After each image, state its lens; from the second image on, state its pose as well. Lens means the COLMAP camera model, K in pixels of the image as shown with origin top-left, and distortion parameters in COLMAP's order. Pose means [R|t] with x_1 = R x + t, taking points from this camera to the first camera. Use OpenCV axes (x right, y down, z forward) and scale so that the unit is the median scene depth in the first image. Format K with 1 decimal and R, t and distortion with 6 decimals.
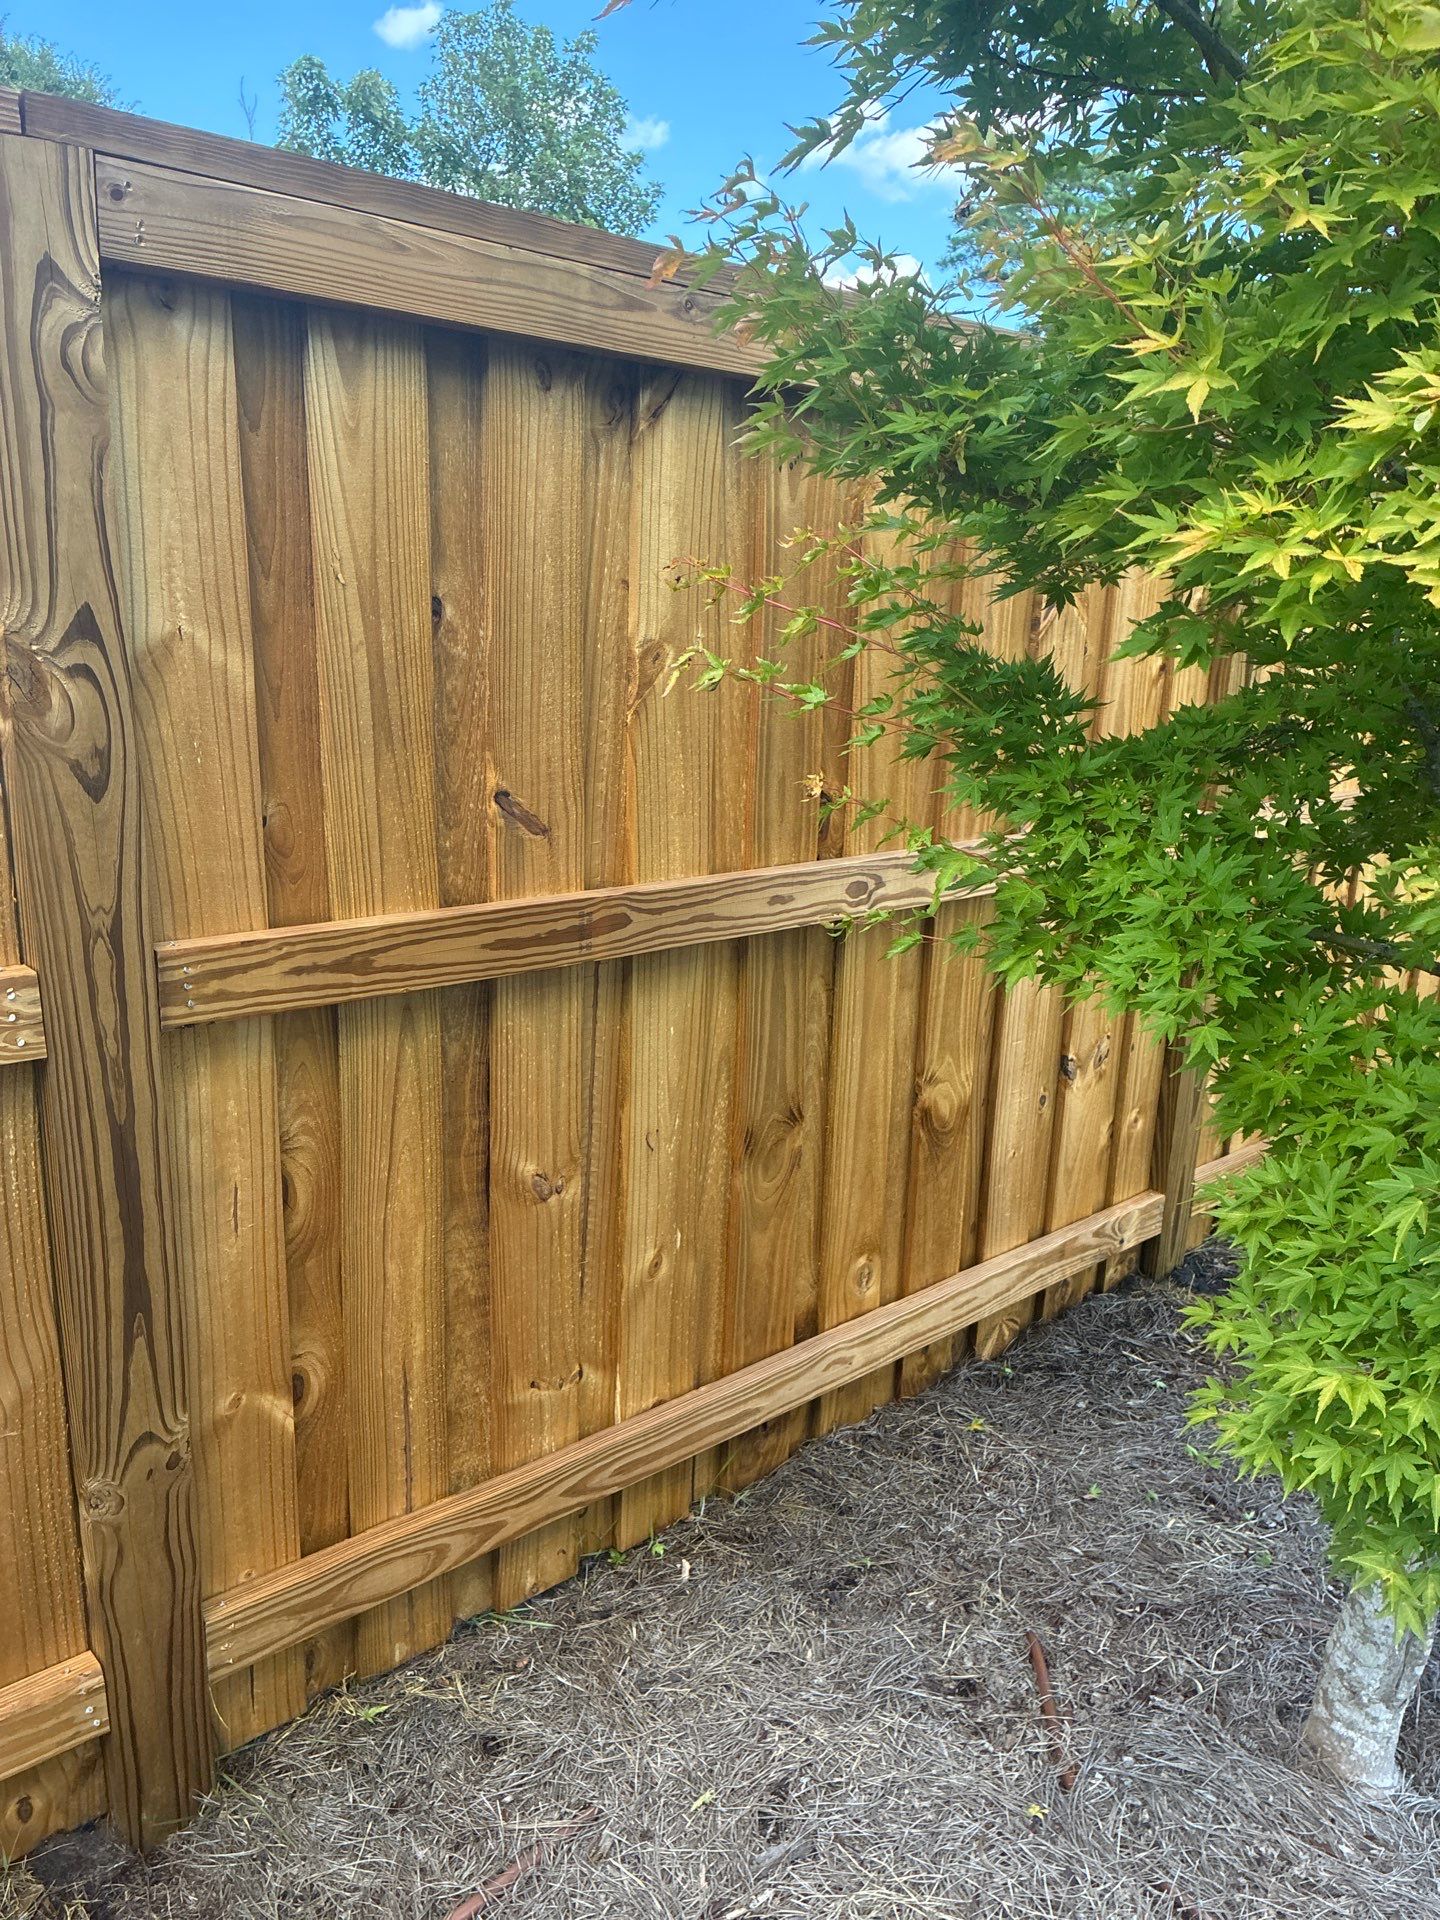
lens RADIAL K [[1416.3, 0, 720.0], [0, 1416.3, 960.0], [0, 0, 1]] dist [0.044434, -0.071840]
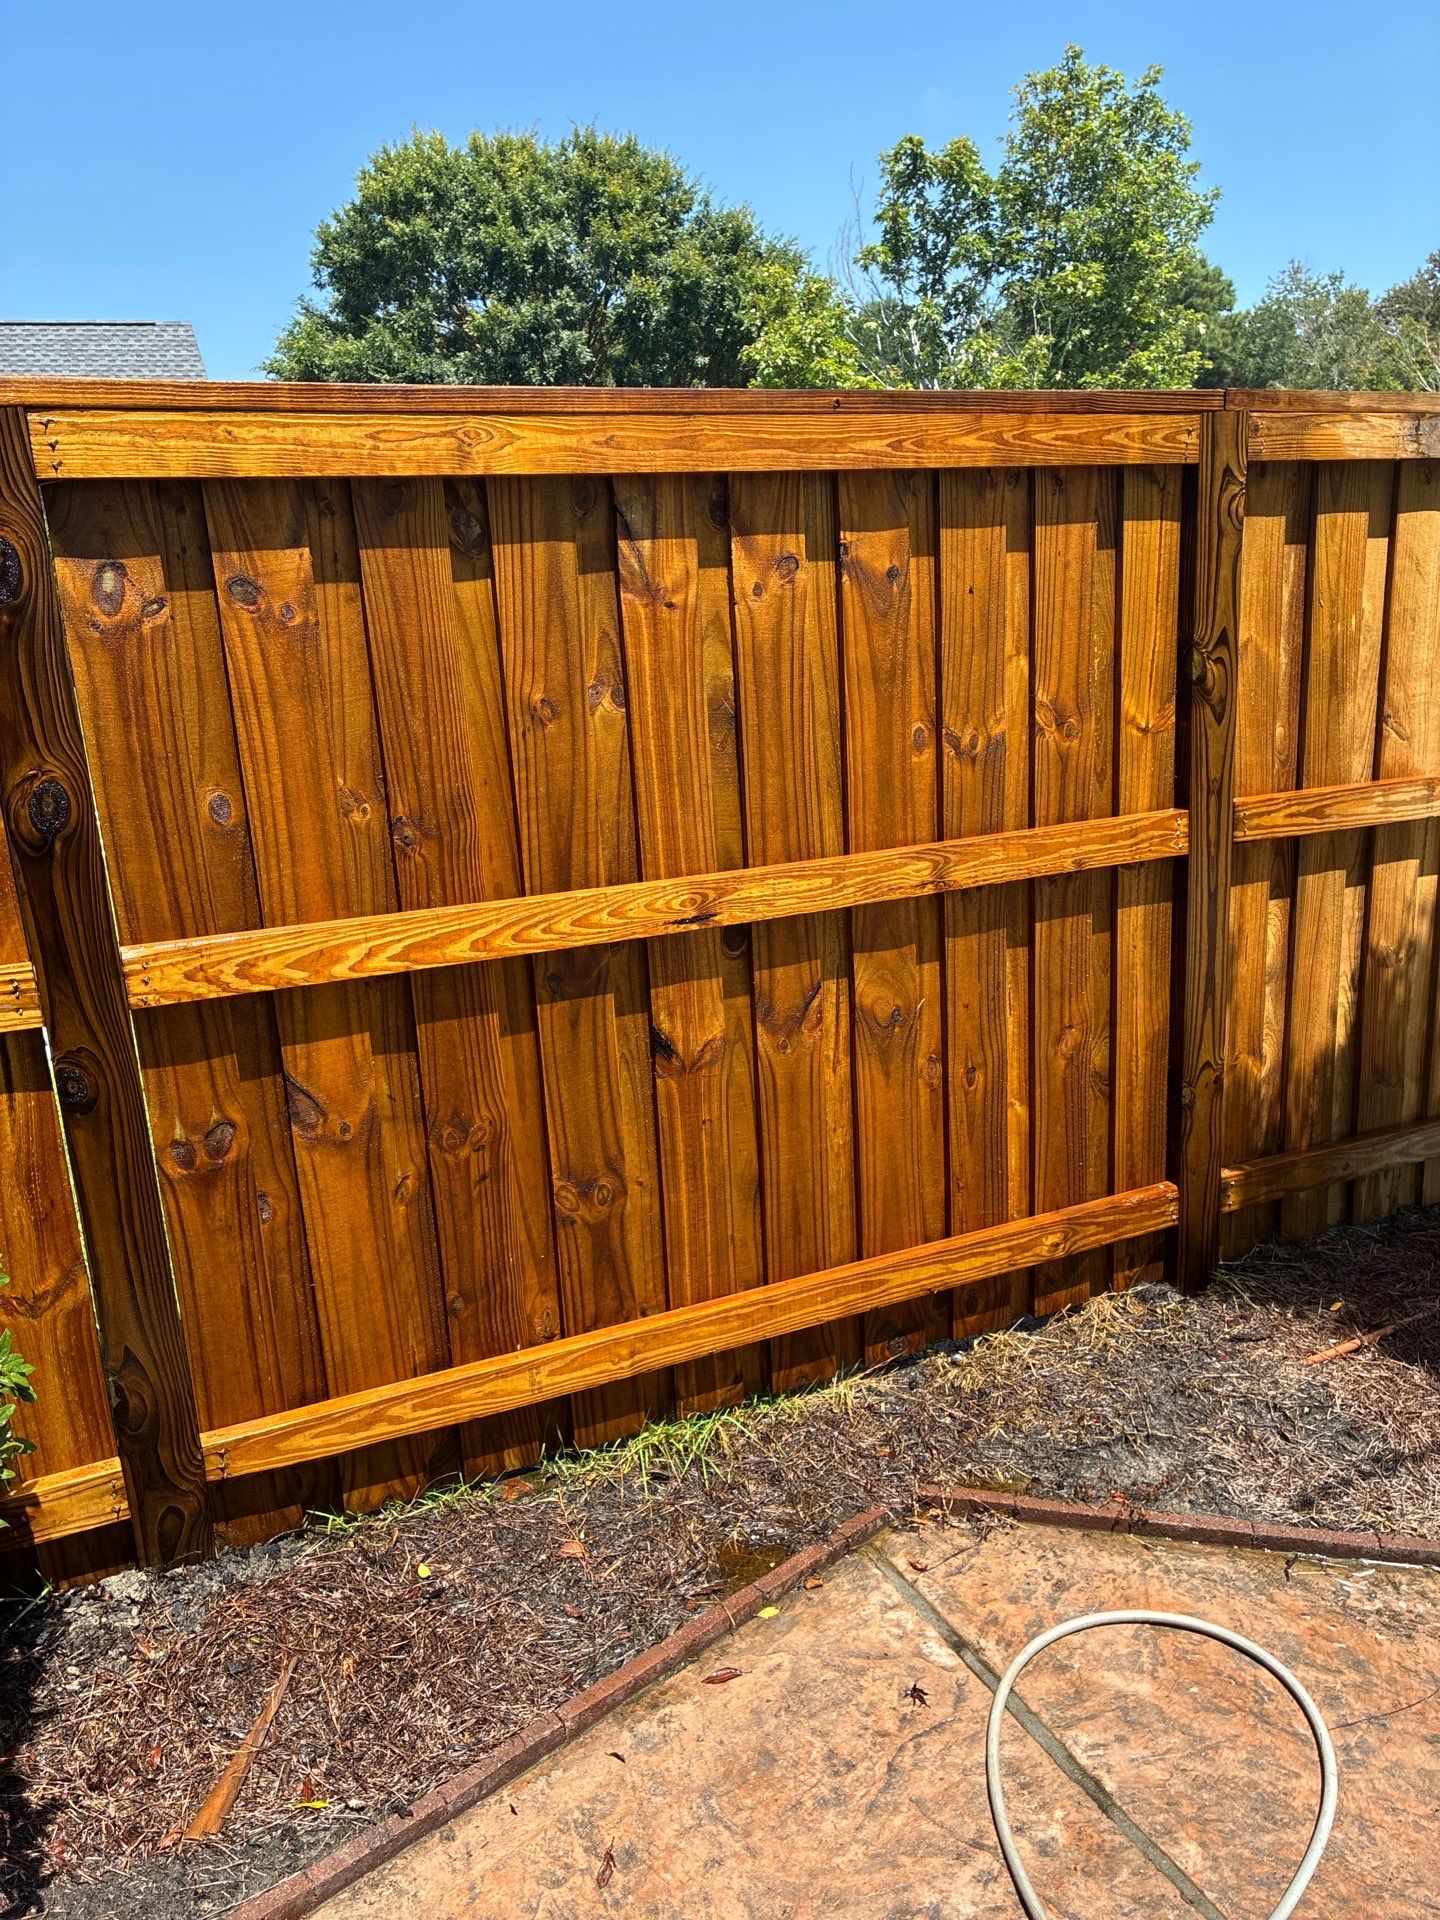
lens RADIAL K [[1441.7, 0, 720.0], [0, 1441.7, 960.0], [0, 0, 1]] dist [0.038410, -0.066054]
pose [[0.949388, -0.005375, -0.314059, -0.403534], [0.006583, 0.999974, 0.002786, 0.182978], [0.314036, -0.004712, 0.949399, -1.012637]]
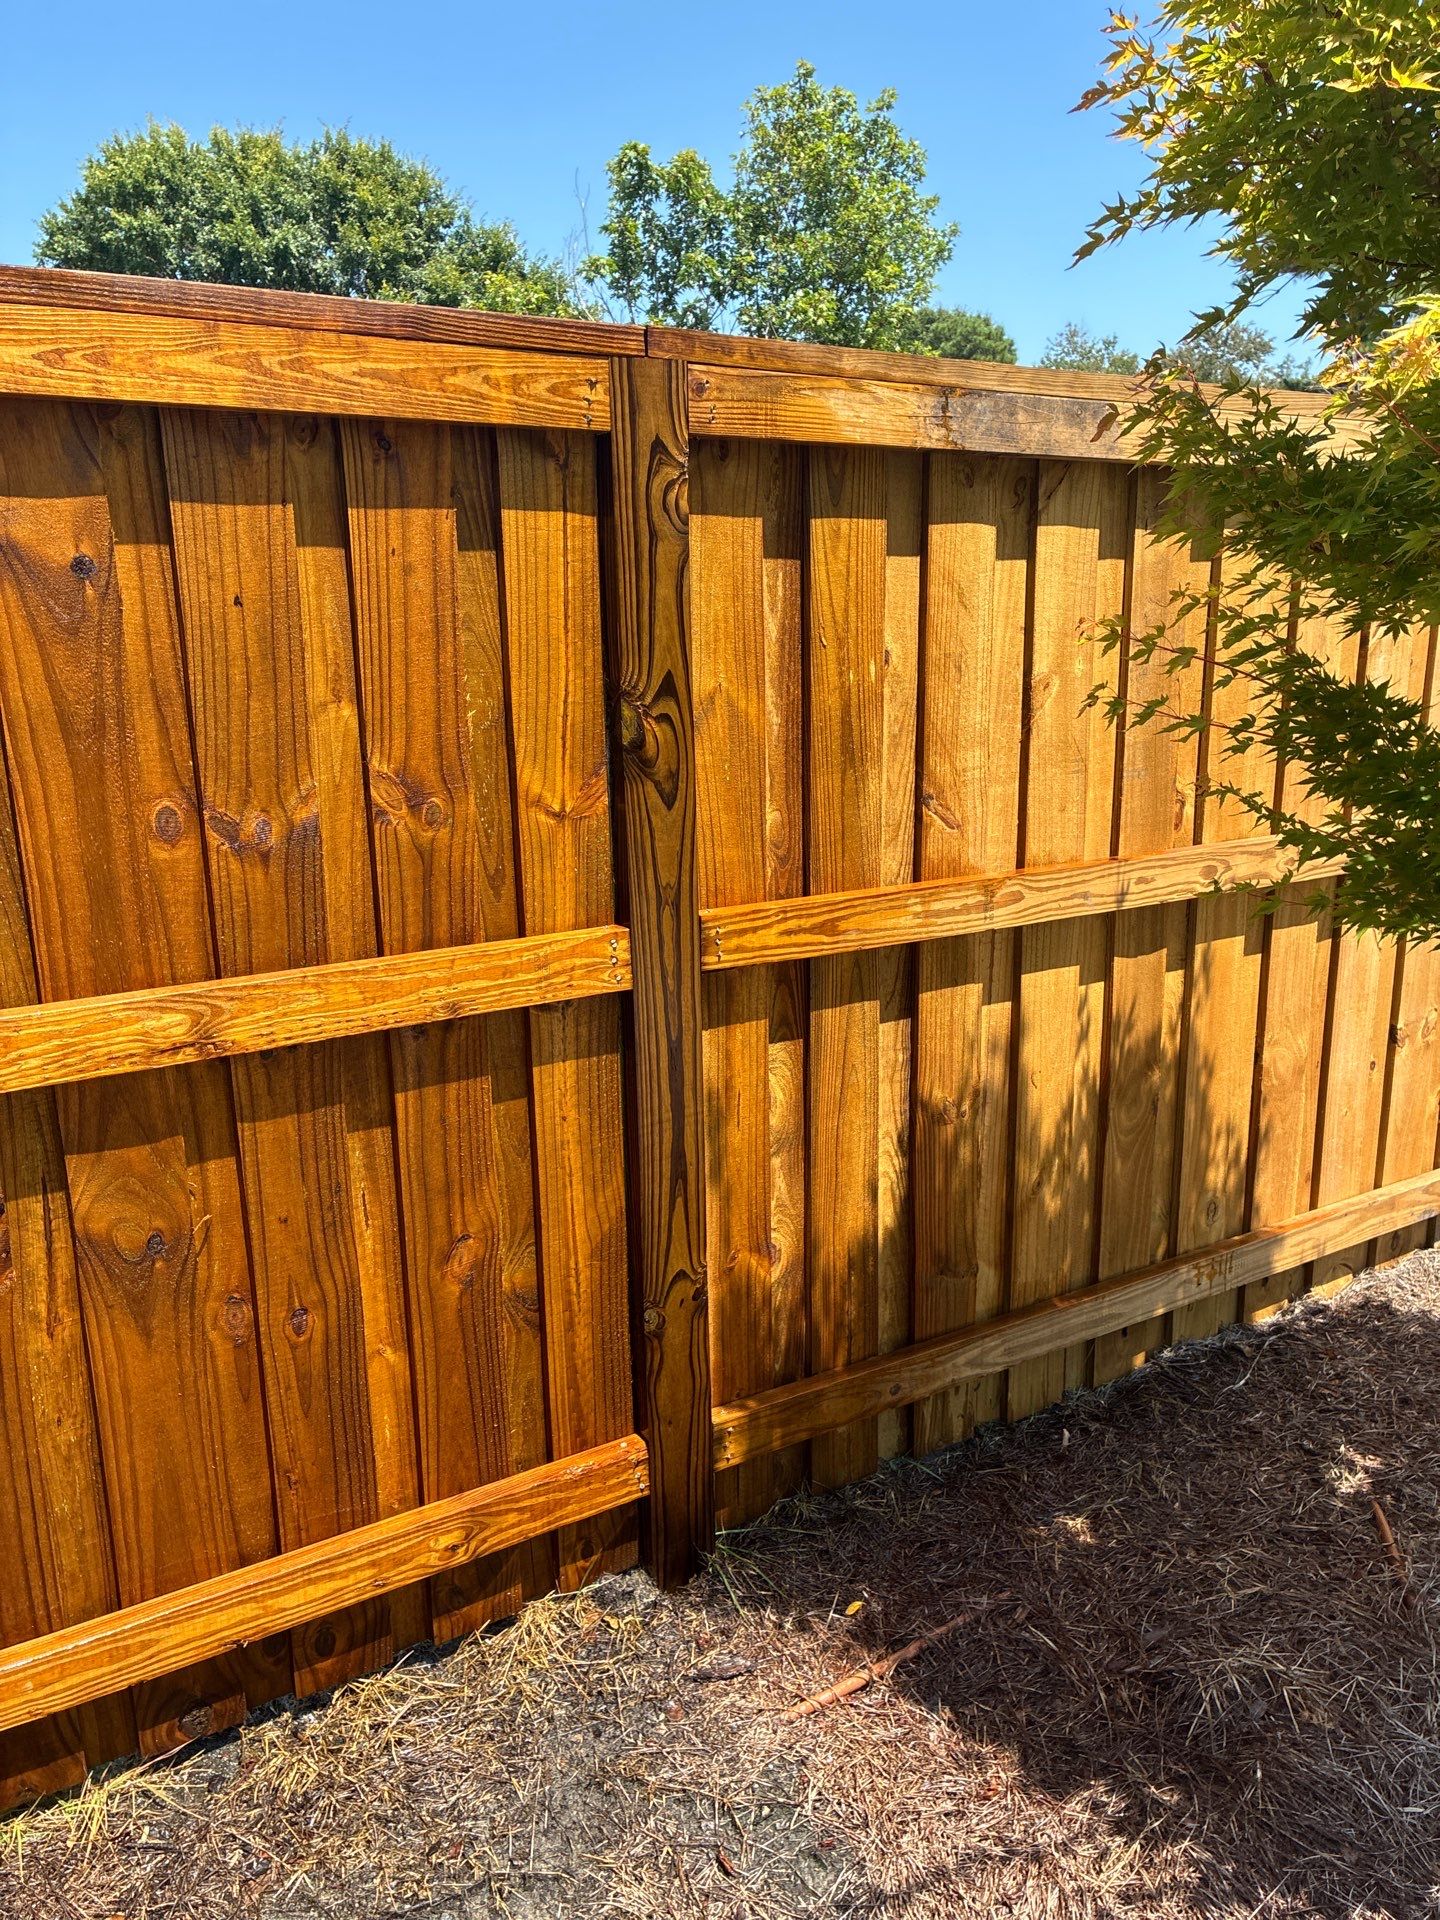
lens RADIAL K [[1416.3, 0, 720.0], [0, 1416.3, 960.0], [0, 0, 1]] dist [0.044434, -0.071840]
pose [[0.981296, -0.006106, -0.192408, -0.099674], [0.003292, 0.999883, -0.014942, 0.053069], [0.192477, 0.014029, 0.981201, -0.326763]]
